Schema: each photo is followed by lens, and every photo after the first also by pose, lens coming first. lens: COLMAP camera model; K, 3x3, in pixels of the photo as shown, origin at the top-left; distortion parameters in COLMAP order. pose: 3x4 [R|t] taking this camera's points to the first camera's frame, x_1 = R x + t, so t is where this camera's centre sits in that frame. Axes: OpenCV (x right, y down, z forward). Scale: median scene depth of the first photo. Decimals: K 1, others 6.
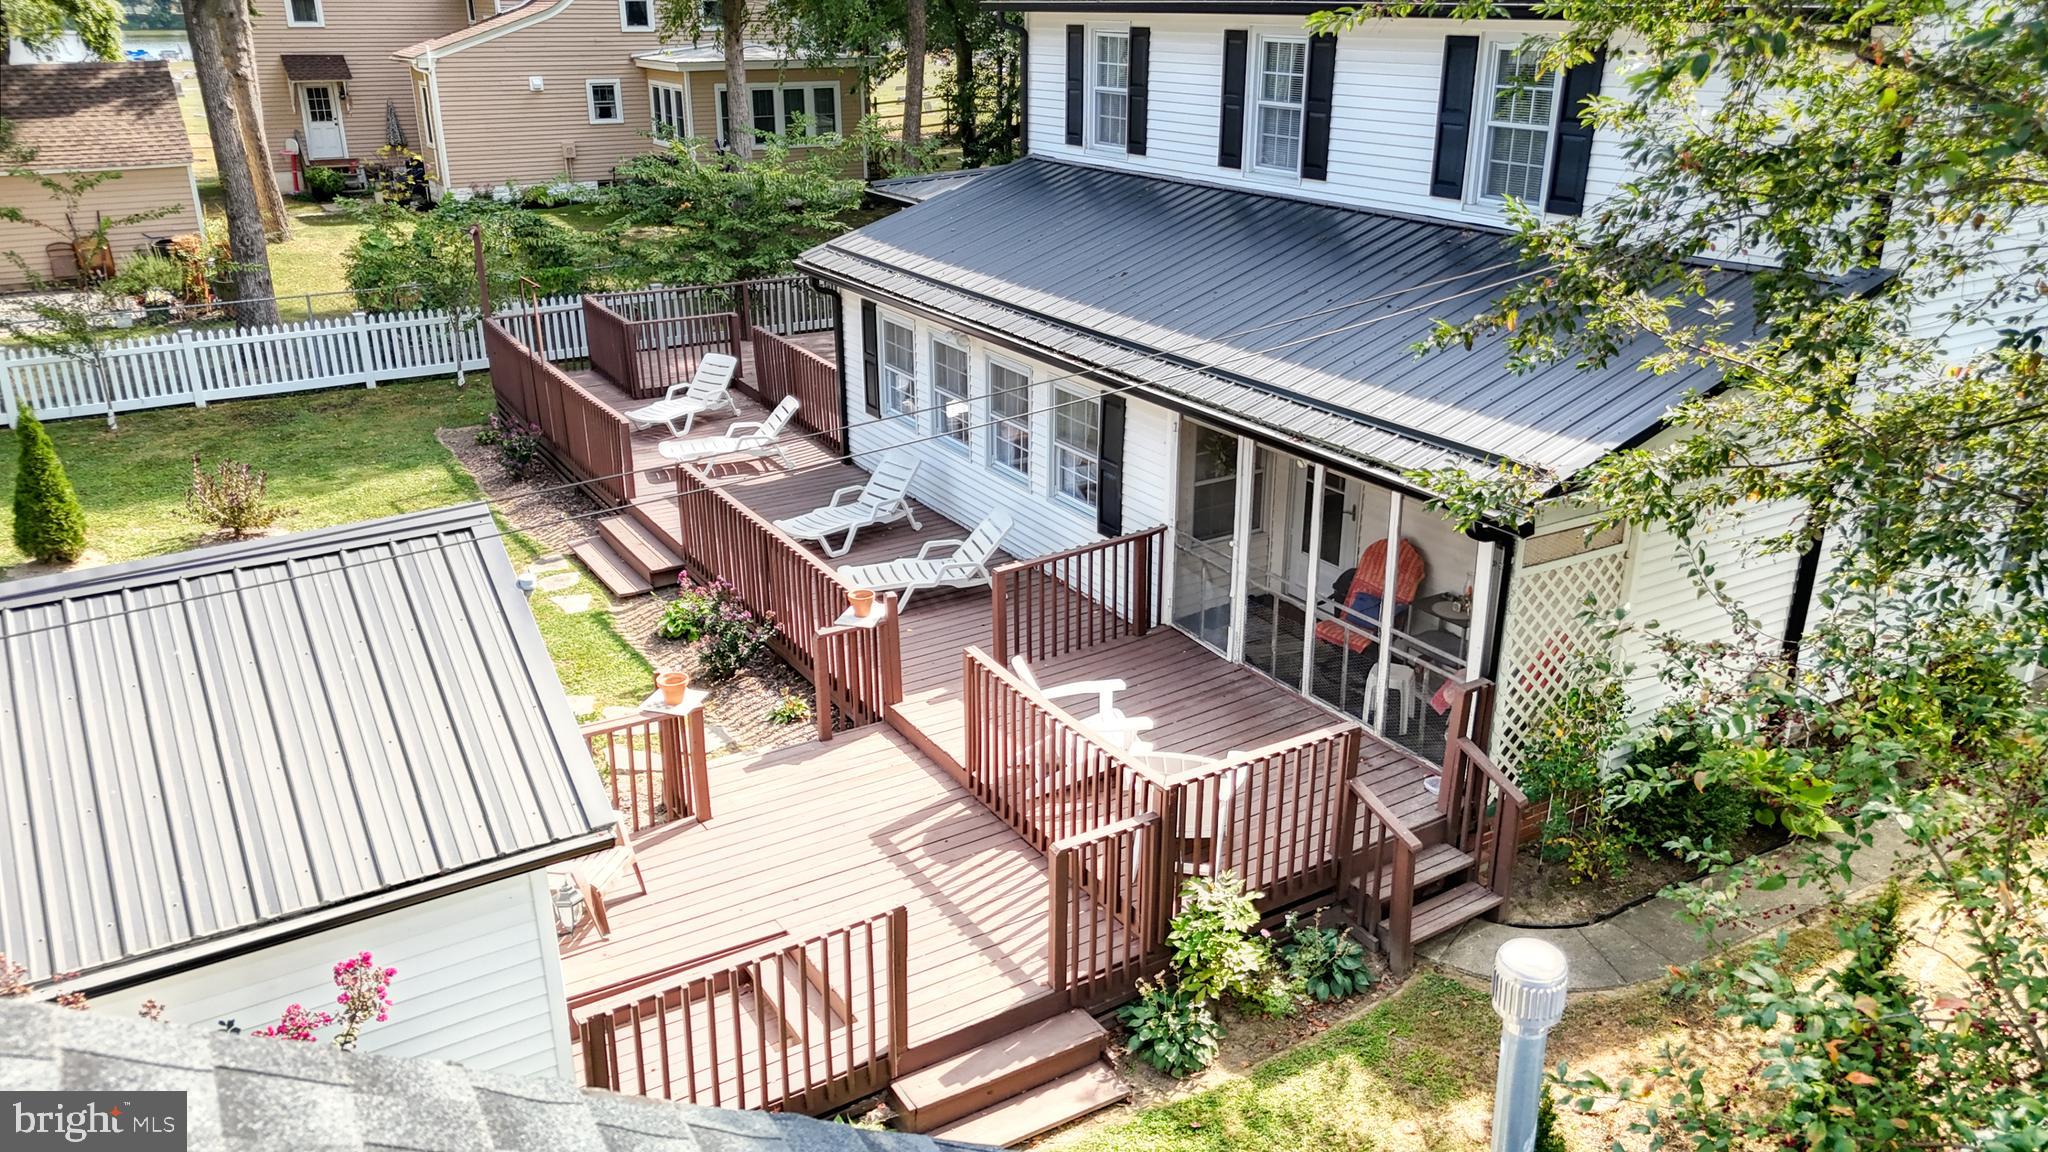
lens RADIAL K [[1526.3, 0, 1024.0], [0, 1526.3, 576.0], [0, 0, 1]] dist [0.058236, -0.072349]
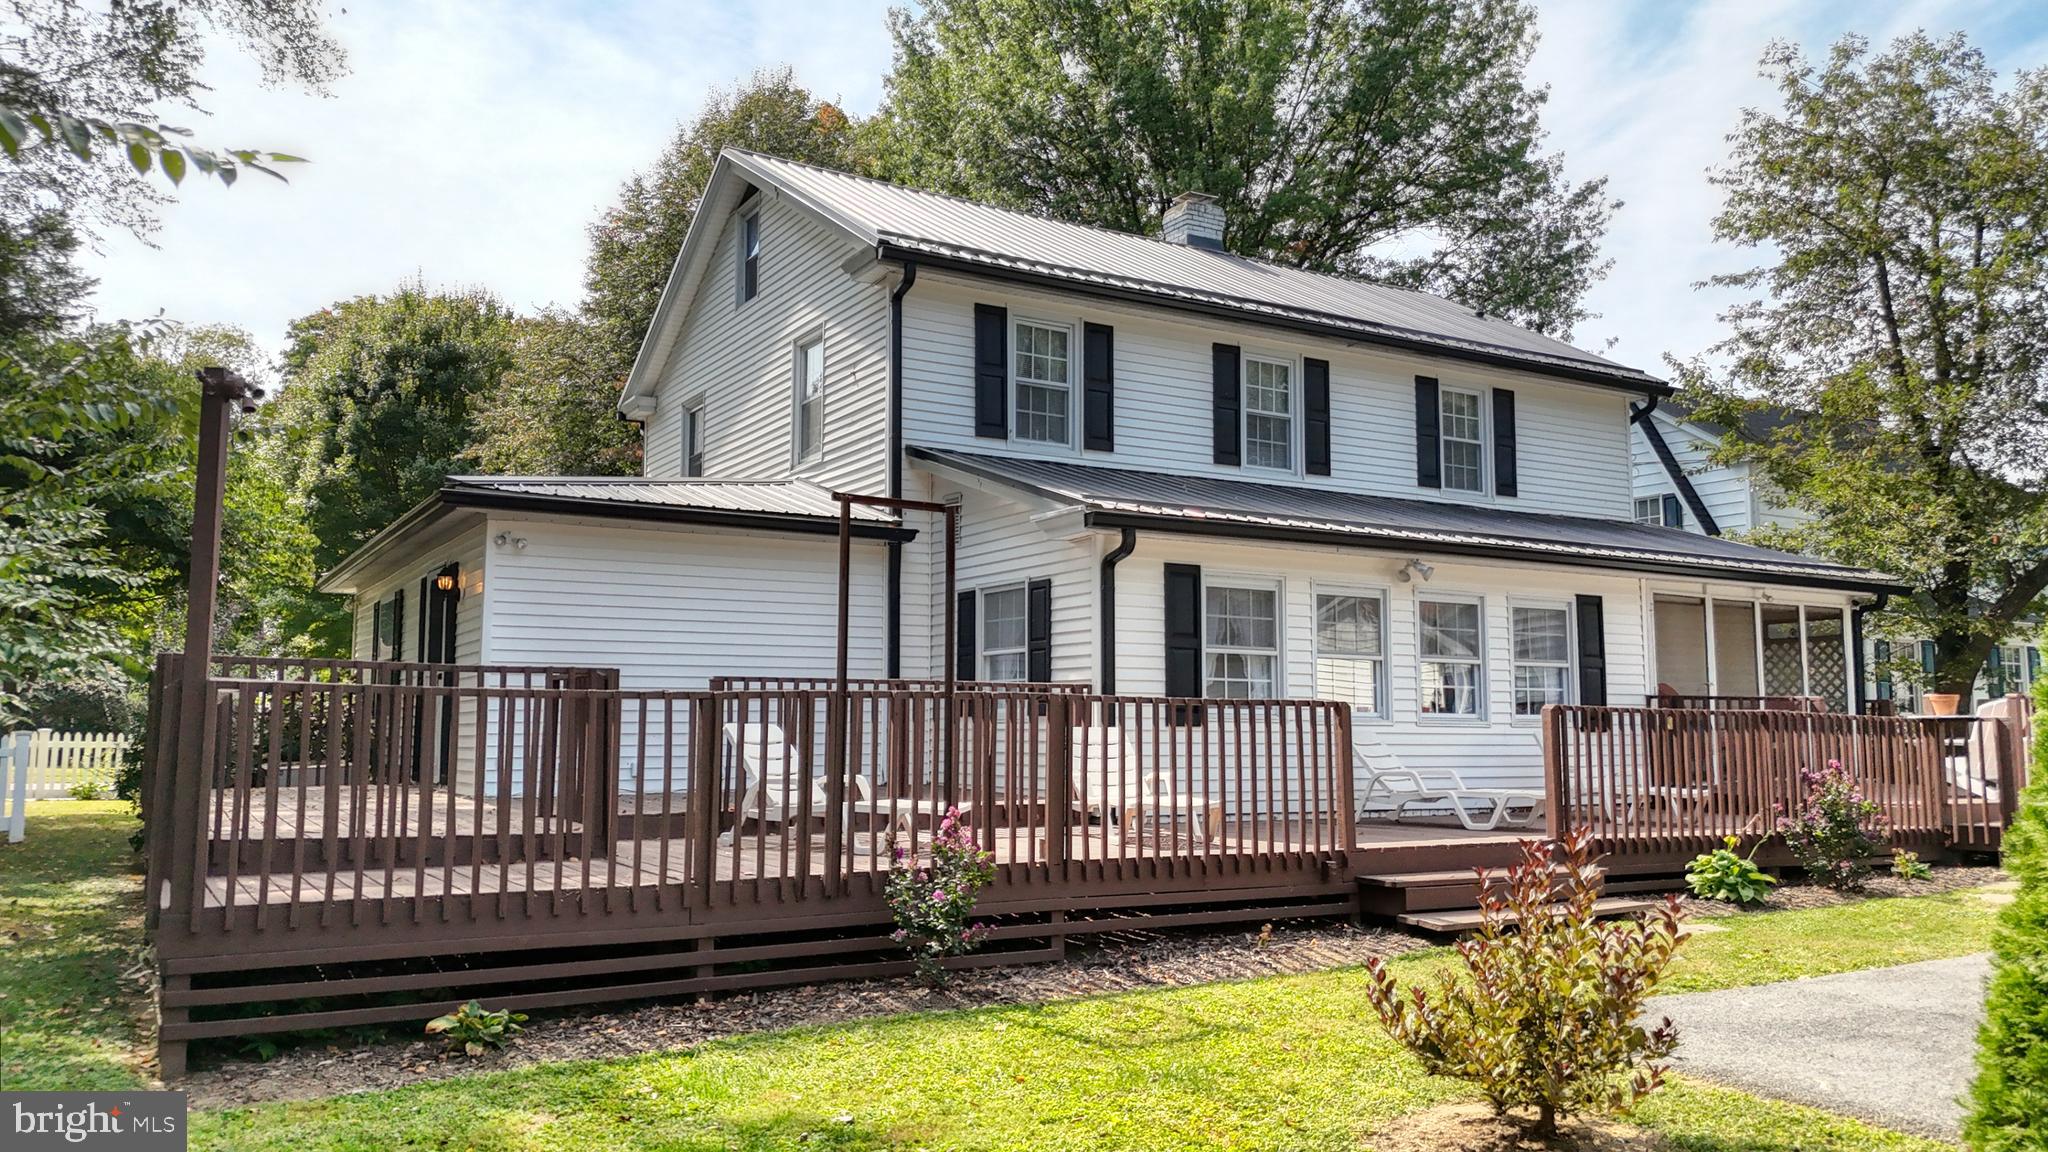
lens RADIAL K [[1519.9, 0, 1024.0], [0, 1519.9, 576.0], [0, 0, 1]] dist [0.121378, -0.175853]
pose [[0.001201, 0.107123, 0.994245, -0.897941], [0.355223, 0.929357, -0.100561, -0.141814], [-0.934781, 0.353299, -0.036936, 1.199934]]
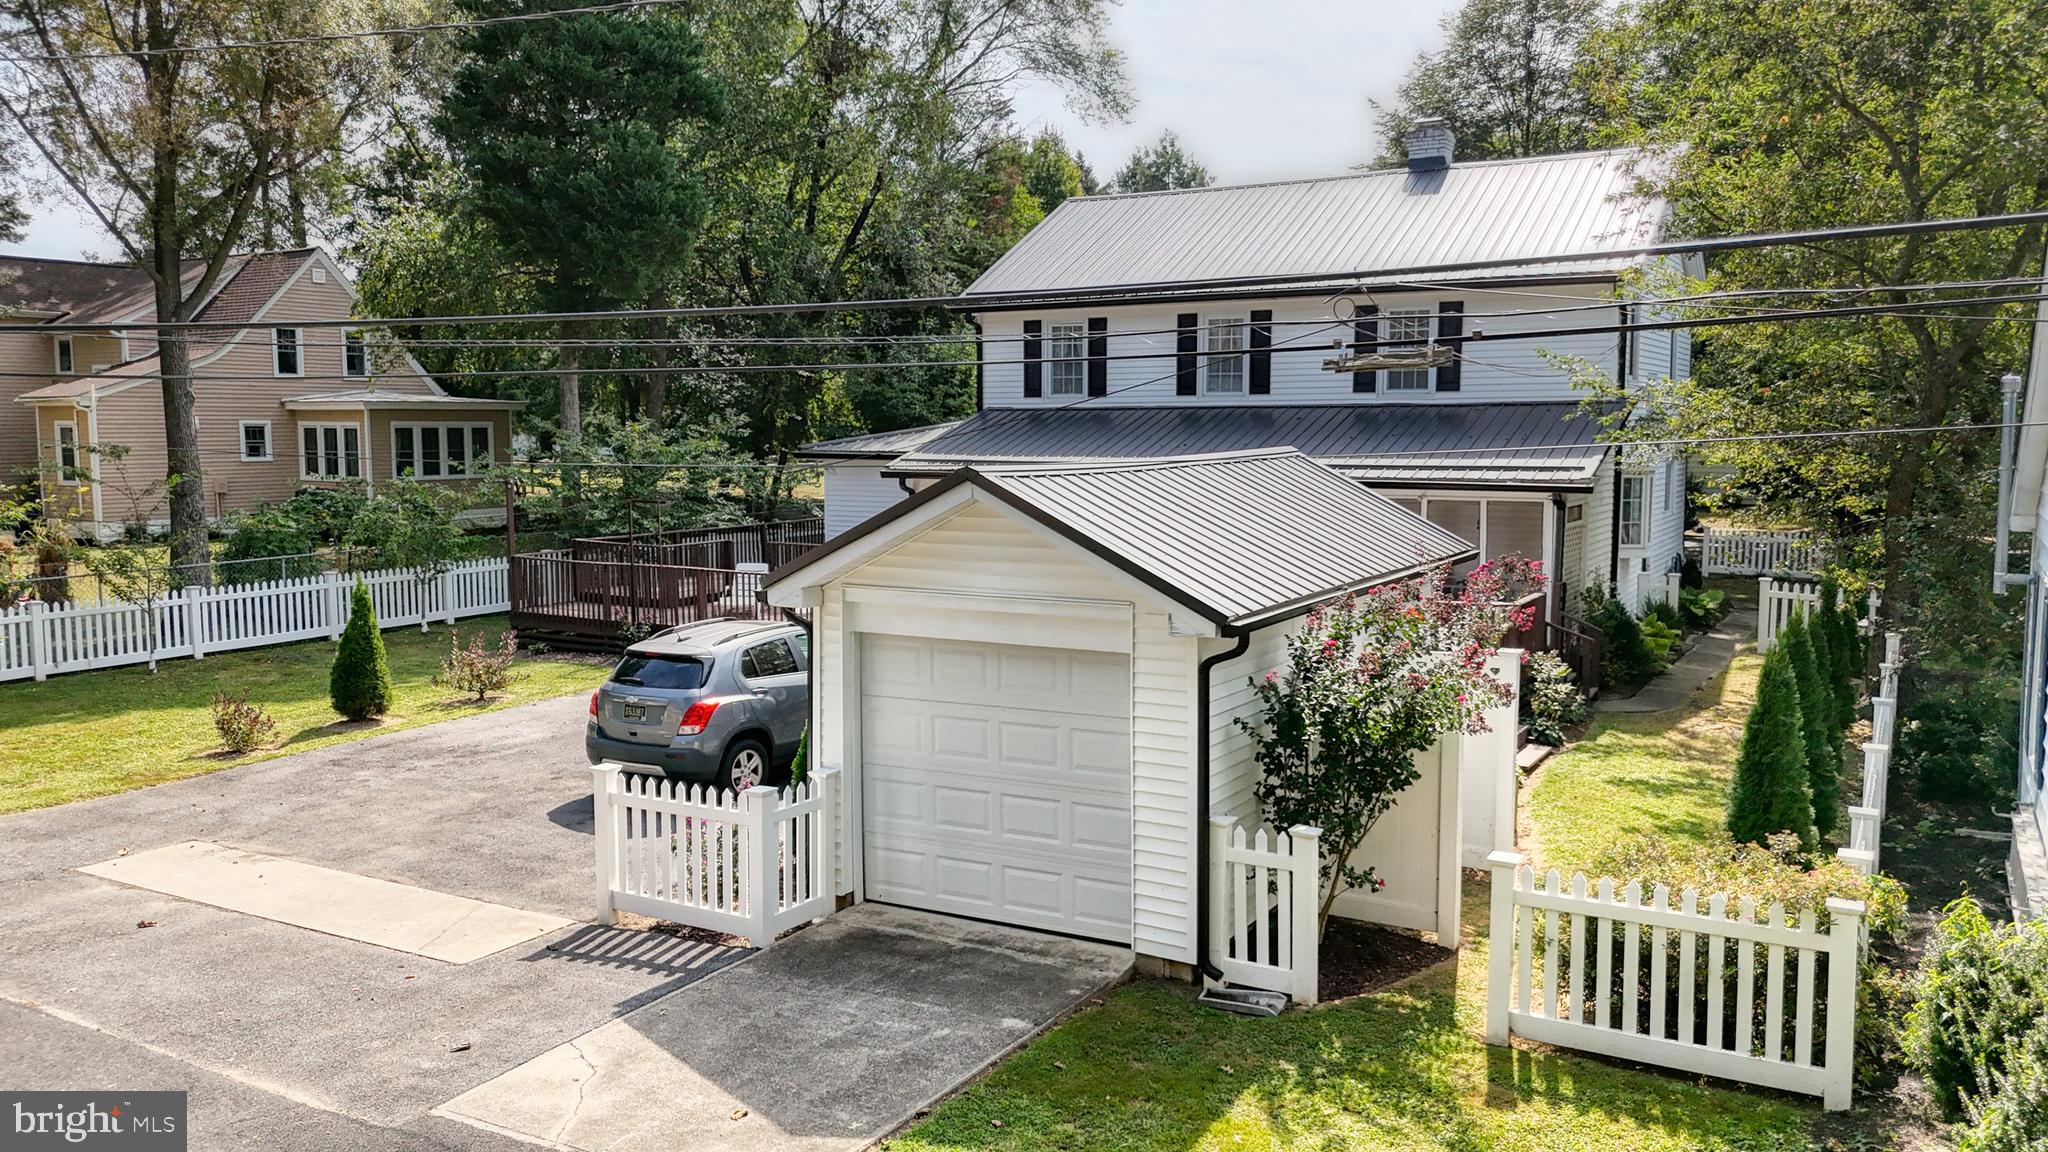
lens RADIAL K [[1530.4, 0, 1024.0], [0, 1530.4, 576.0], [0, 0, 1]] dist [0.046025, -0.003620]
pose [[0.880641, -0.050258, 0.471111, -0.783970], [0.170441, 0.961392, -0.216043, 0.234191], [-0.442064, 0.270553, 0.855208, -0.247144]]
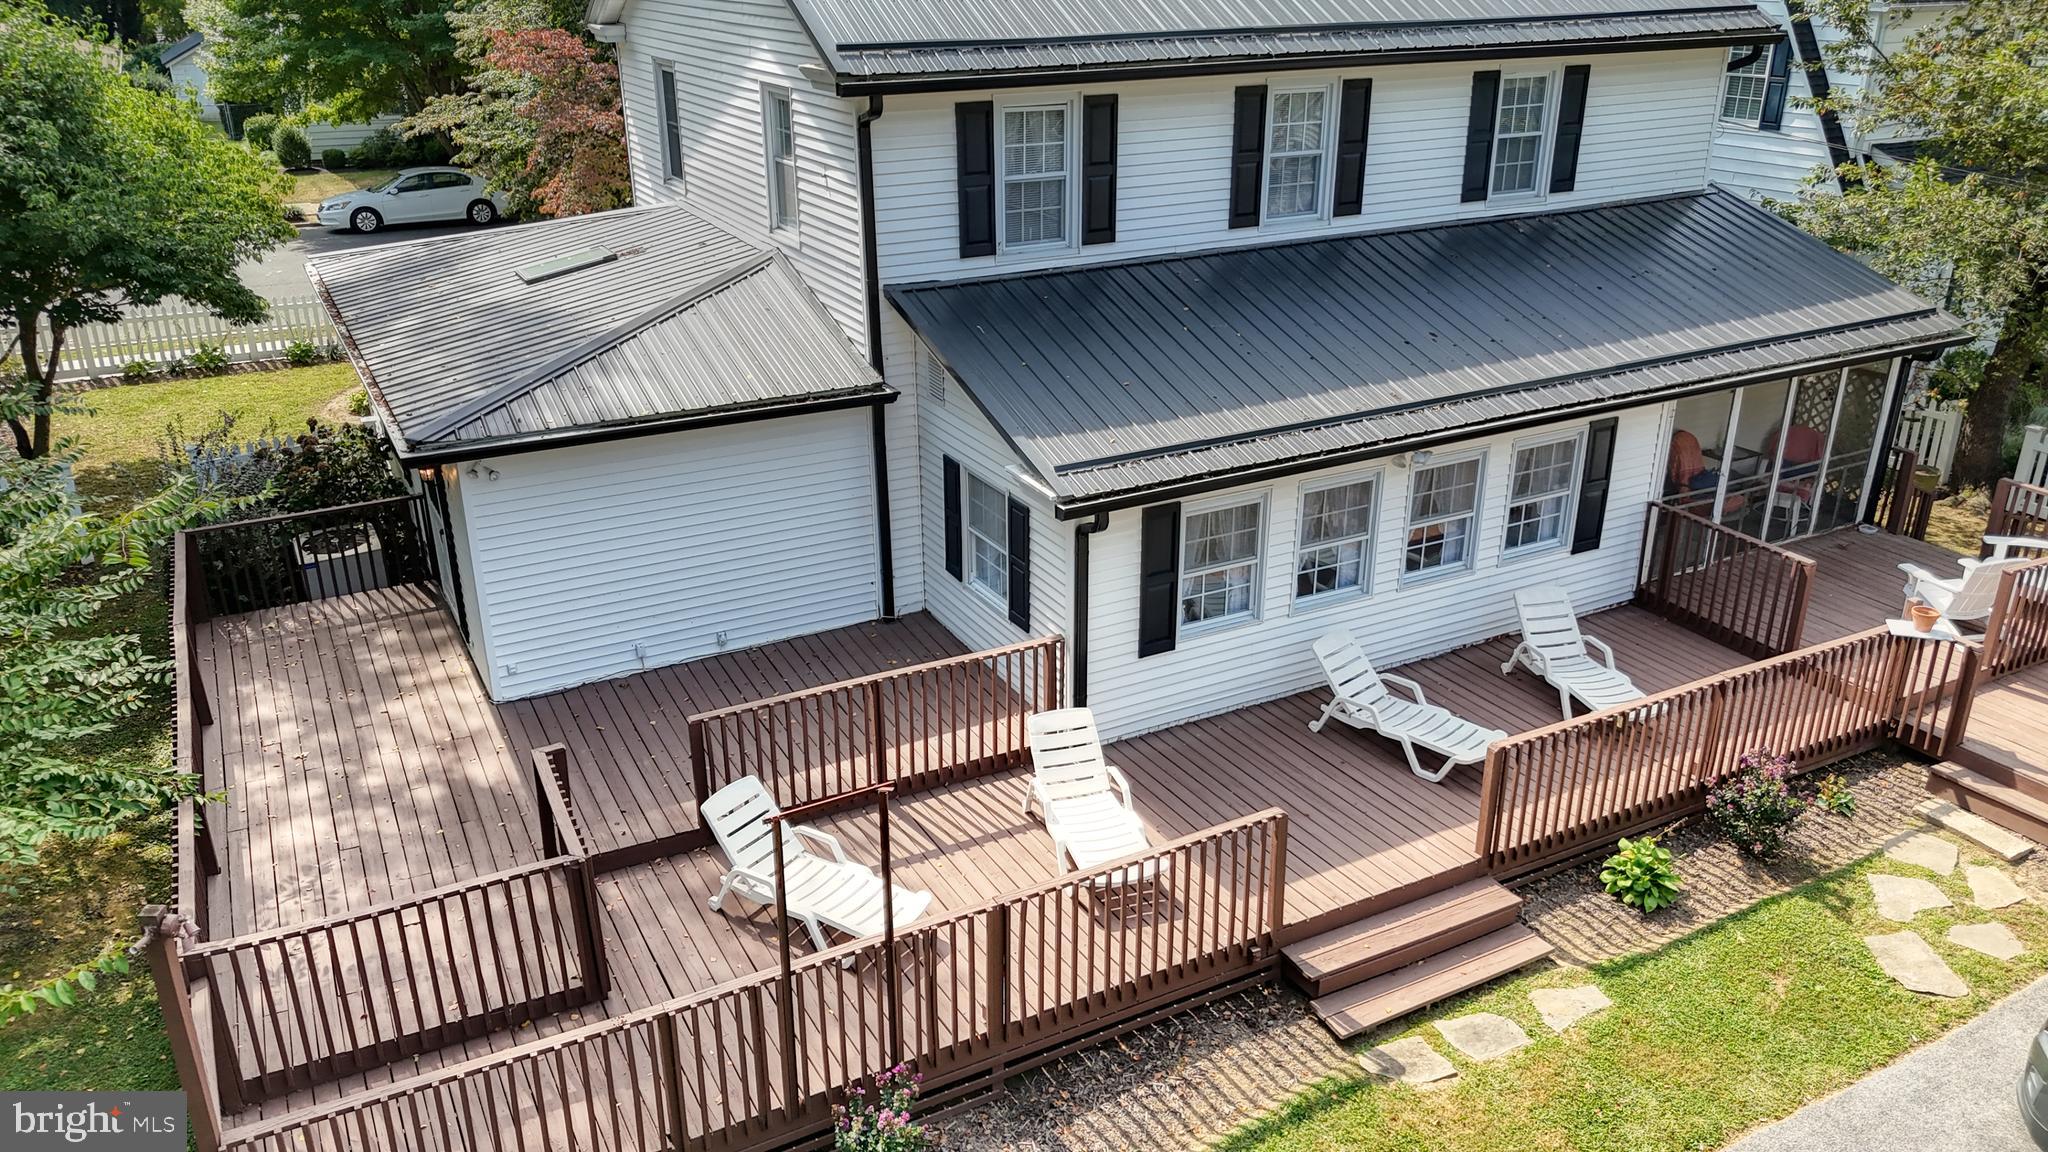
lens RADIAL K [[1526.3, 0, 1024.0], [0, 1526.3, 576.0], [0, 0, 1]] dist [0.058236, -0.072349]
pose [[0.046477, -0.379150, 0.924167, -0.842771], [0.358116, 0.869994, 0.338915, -0.451974], [-0.932519, 0.315208, 0.176215, 1.032495]]
